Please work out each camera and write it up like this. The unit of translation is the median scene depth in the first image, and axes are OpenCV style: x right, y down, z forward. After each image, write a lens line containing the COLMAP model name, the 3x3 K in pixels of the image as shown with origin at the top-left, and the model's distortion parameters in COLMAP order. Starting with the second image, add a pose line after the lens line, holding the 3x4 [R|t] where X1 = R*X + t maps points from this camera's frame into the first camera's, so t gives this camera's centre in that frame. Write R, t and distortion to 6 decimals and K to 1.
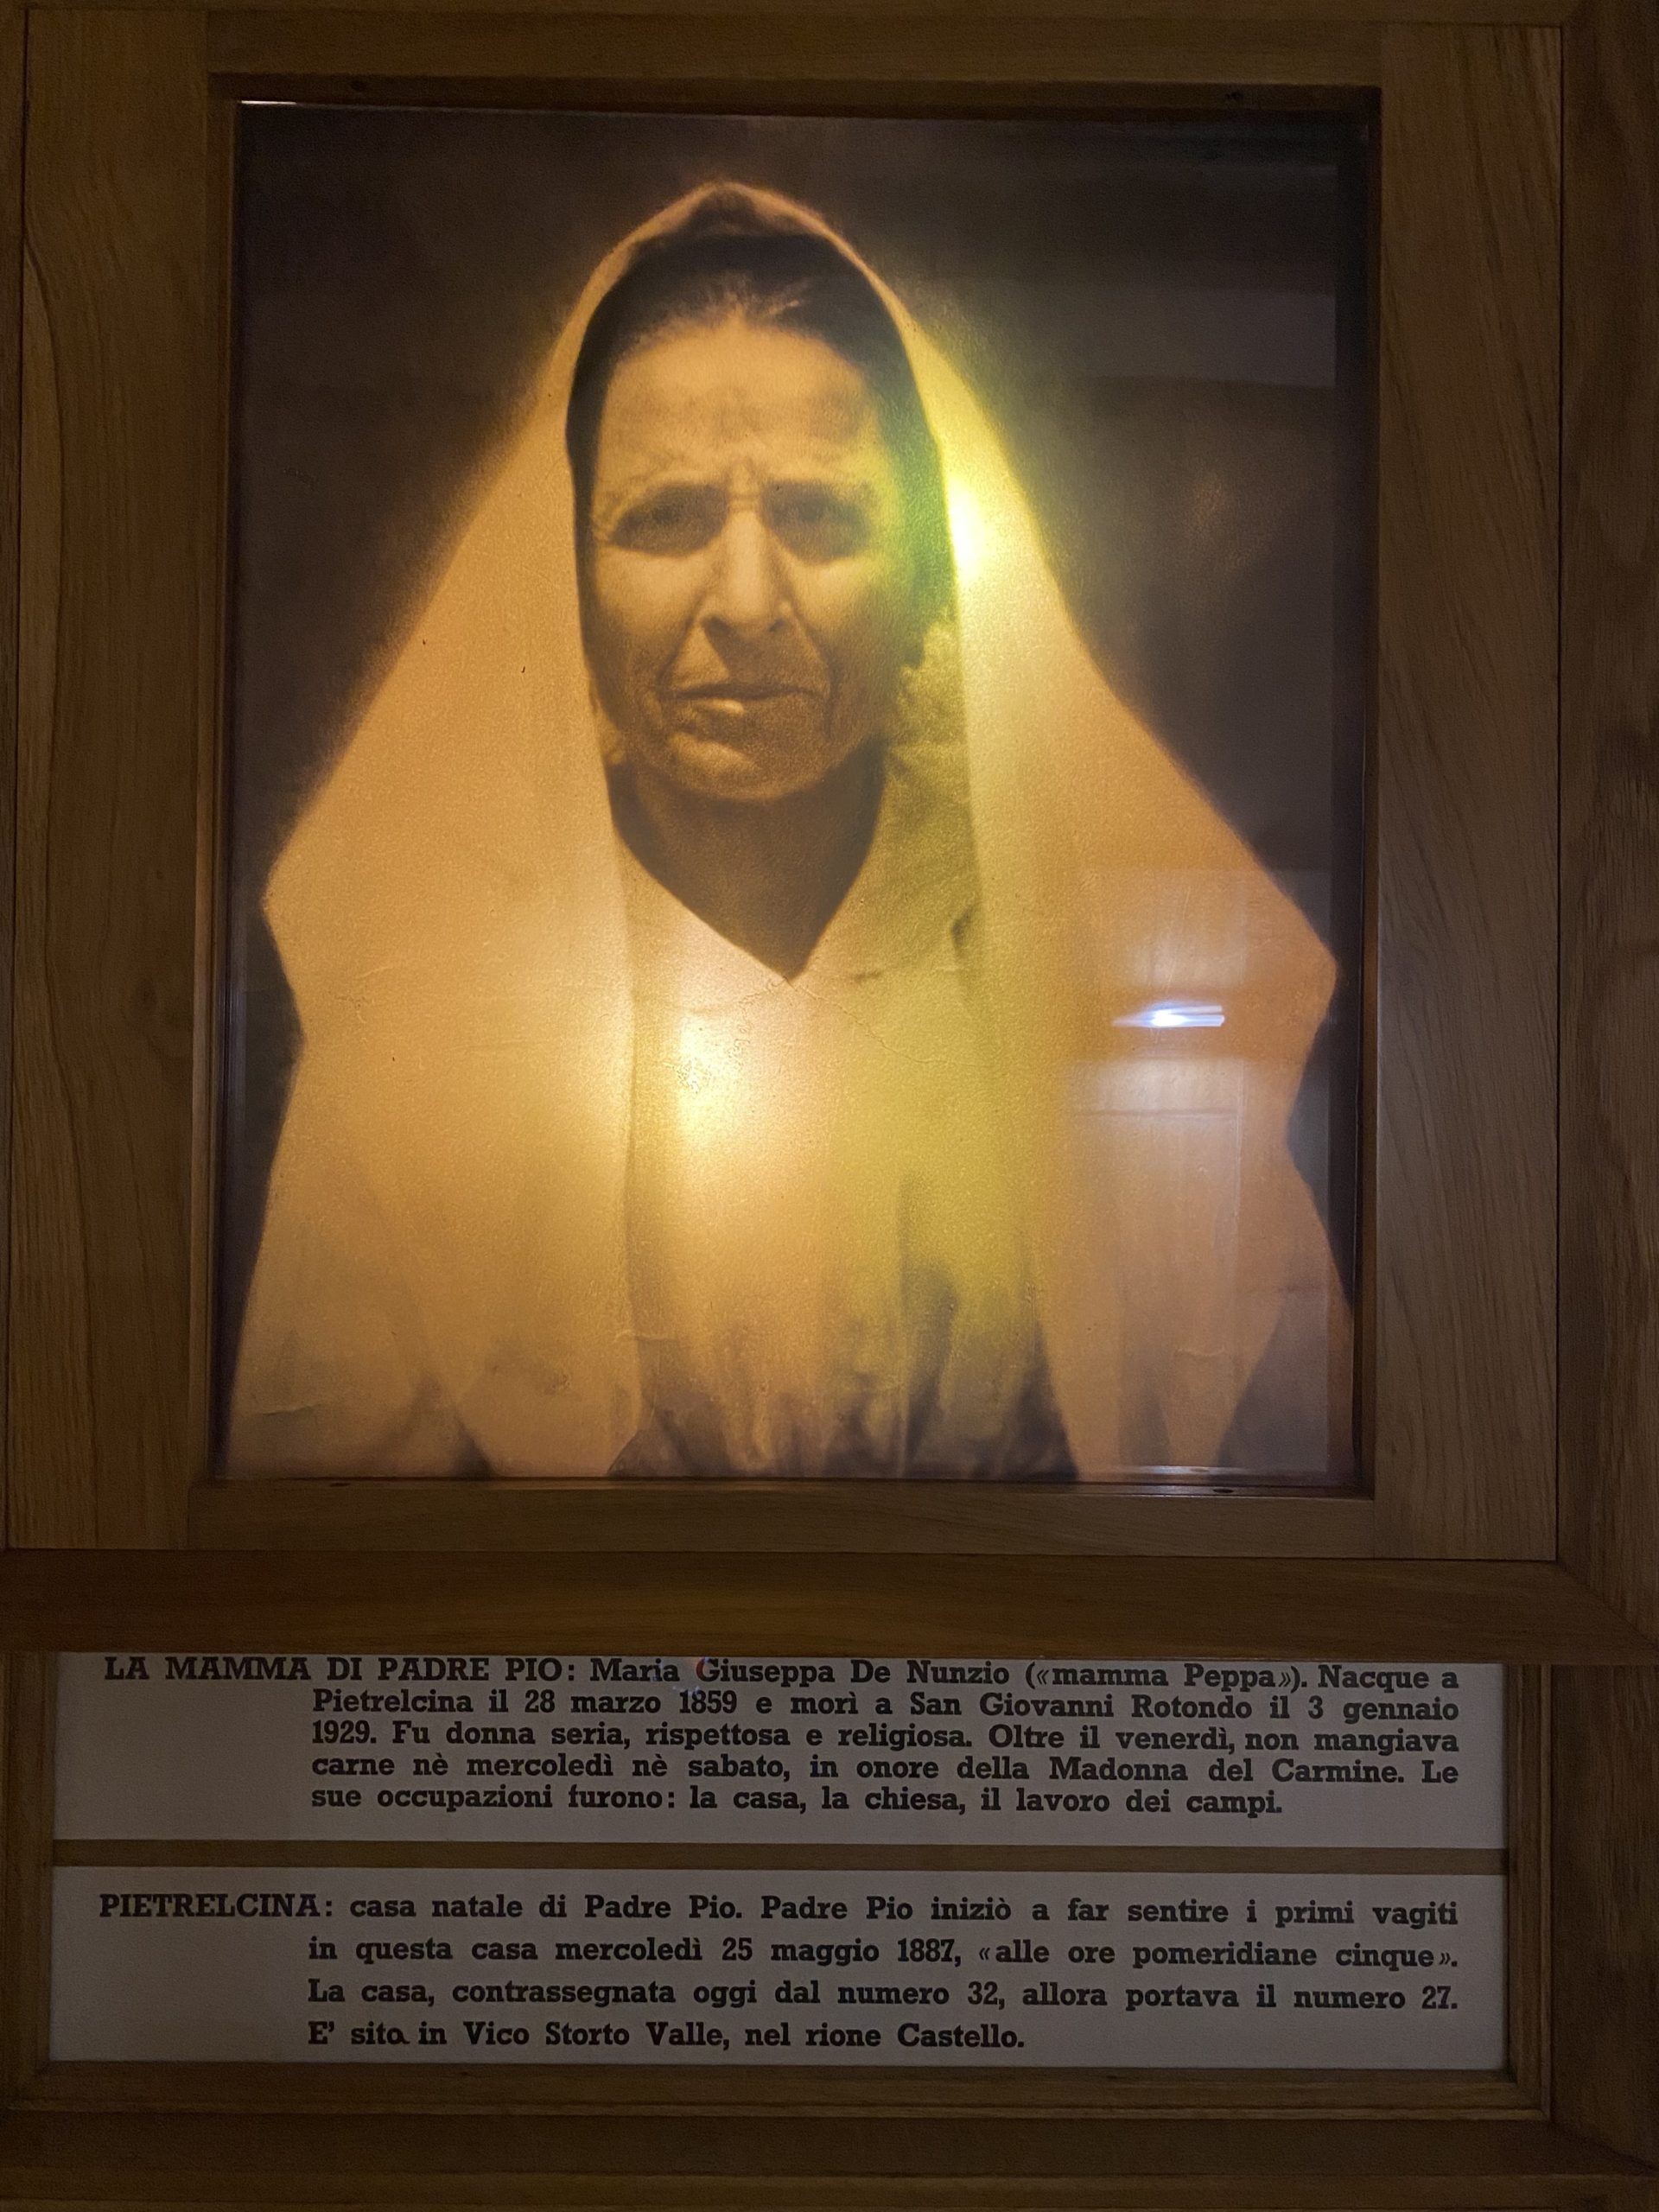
lens RADIAL K [[1695.5, 0, 826.2], [0, 1695.5, 1105.9], [0, 0, 1]] dist [0.021222, -0.026952]
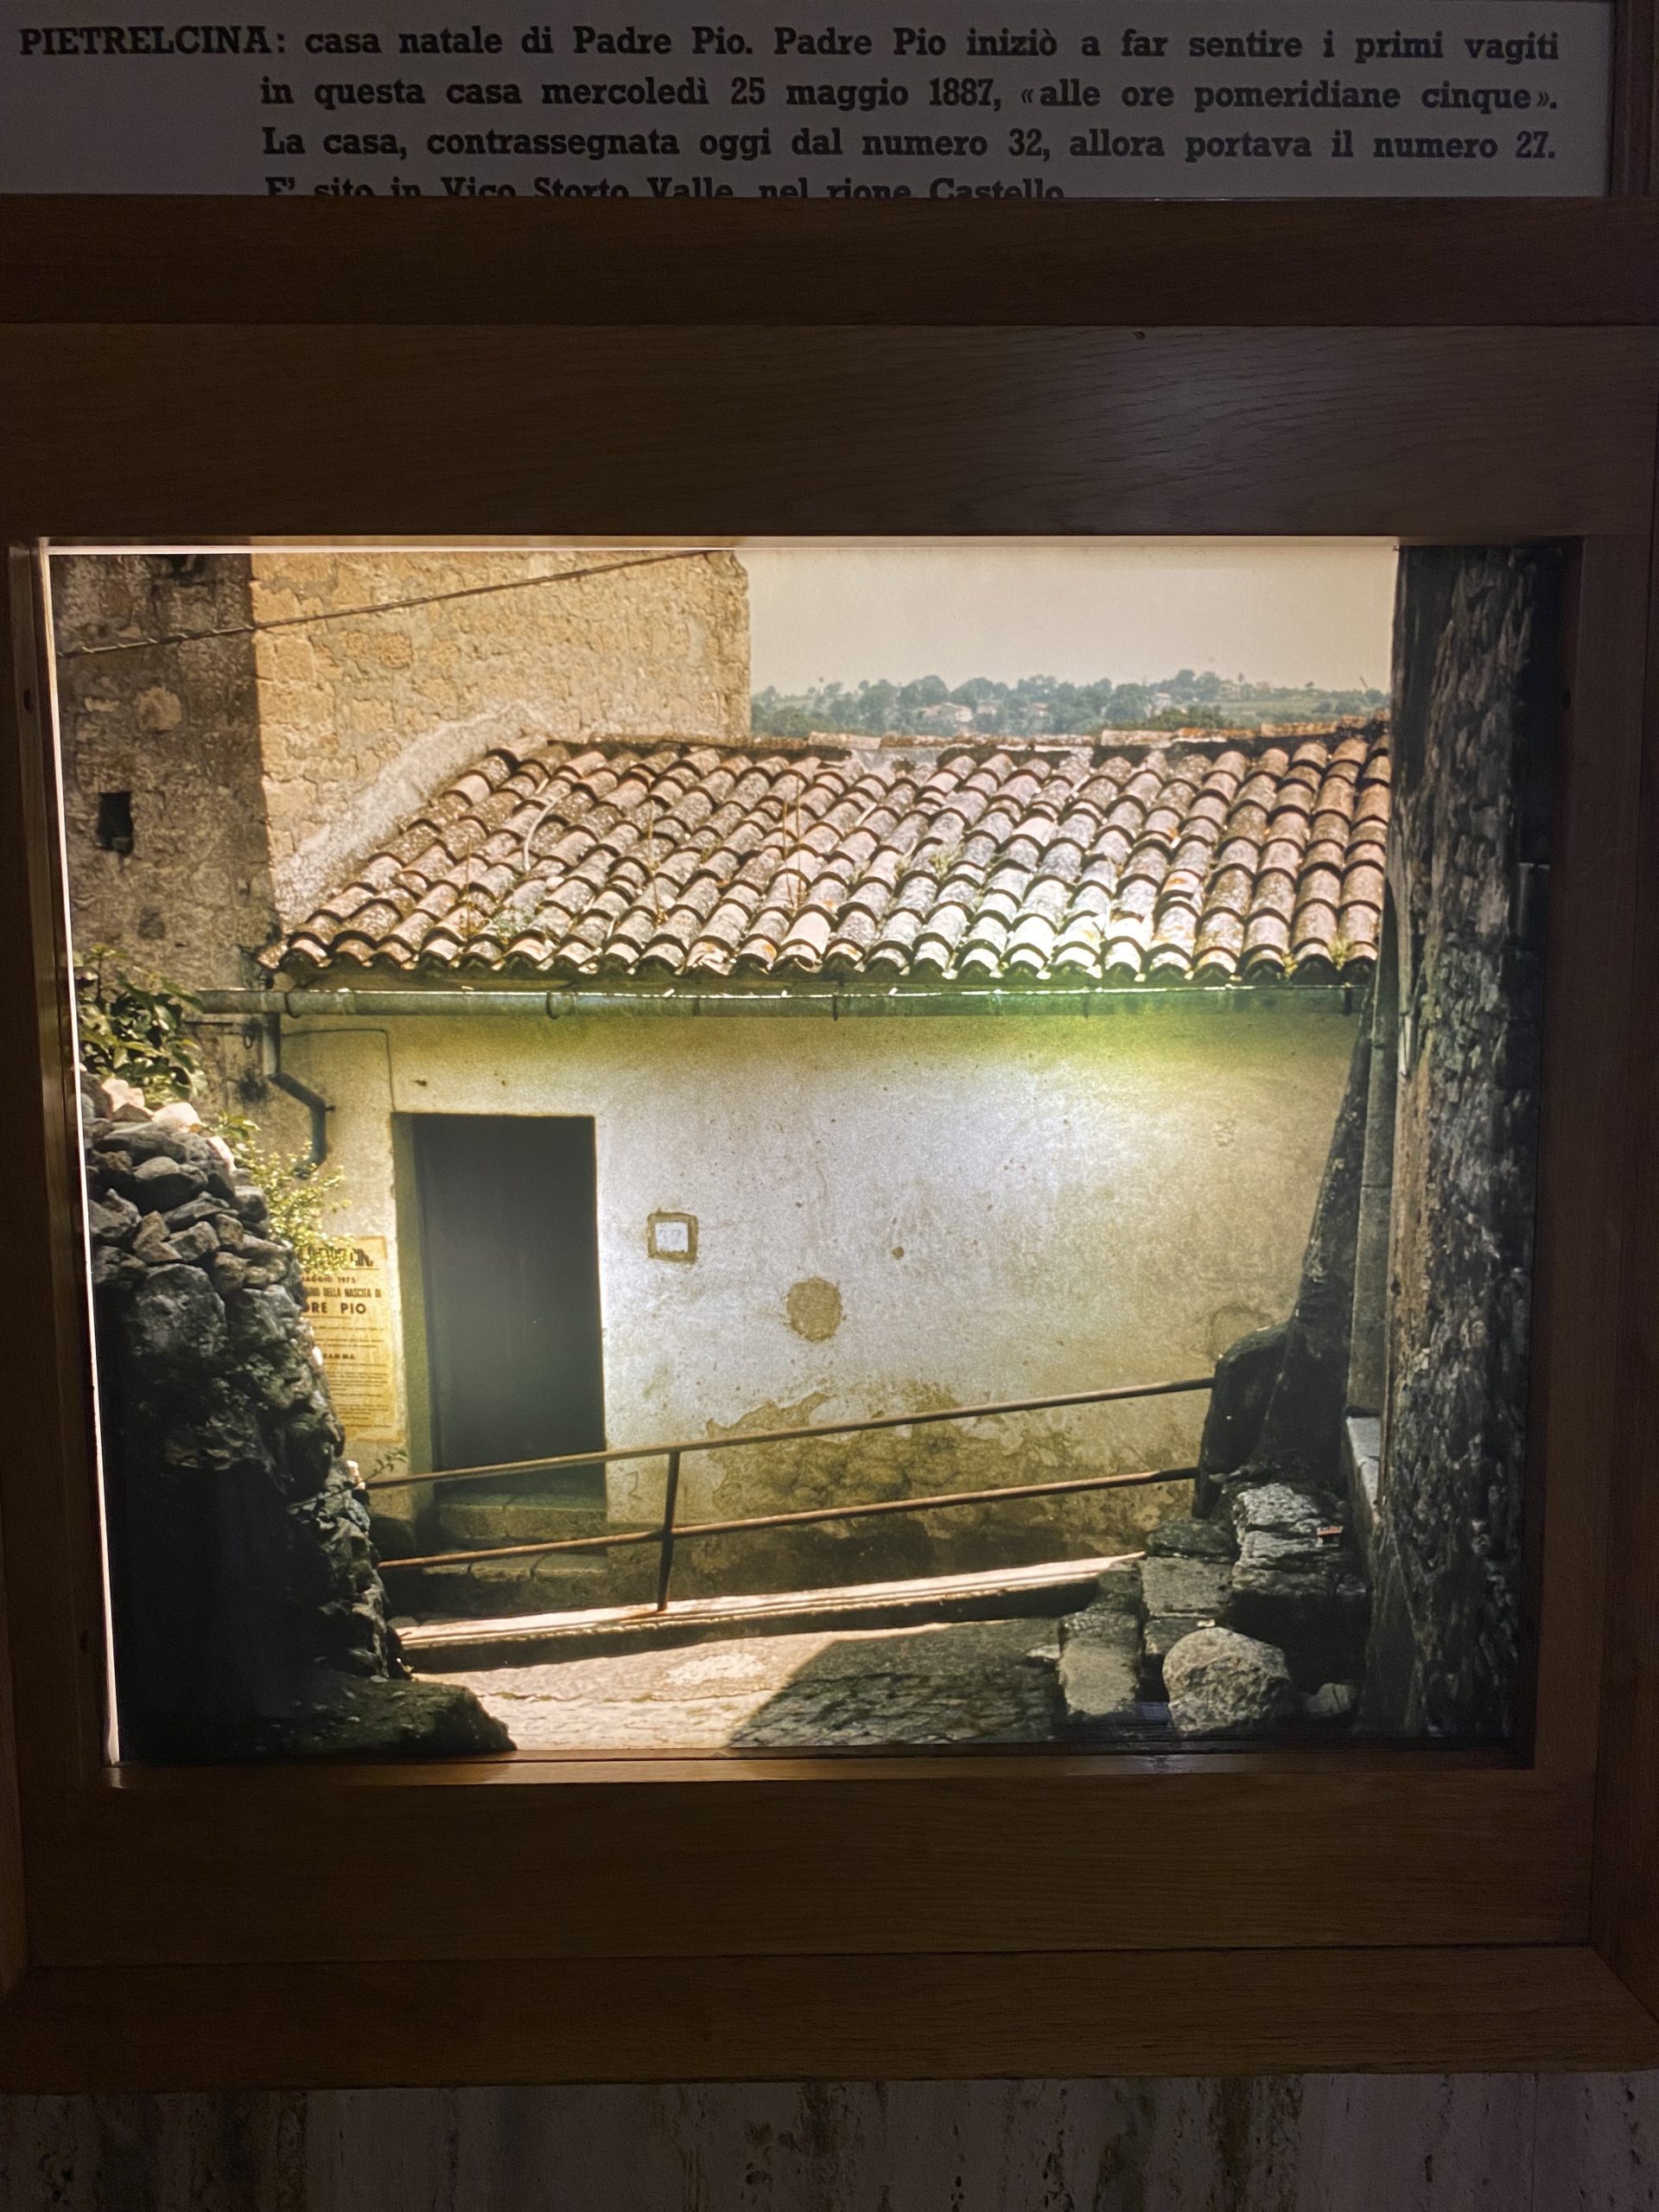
lens RADIAL K [[1695.5, 0, 832.6], [0, 1695.5, 1106.3], [0, 0, 1]] dist [0.021222, -0.026952]
pose [[0.999790, -0.015622, 0.013260, -0.028284], [0.013674, 0.990610, 0.136029, 0.898029], [-0.015261, -0.135819, 0.990616, 0.052427]]
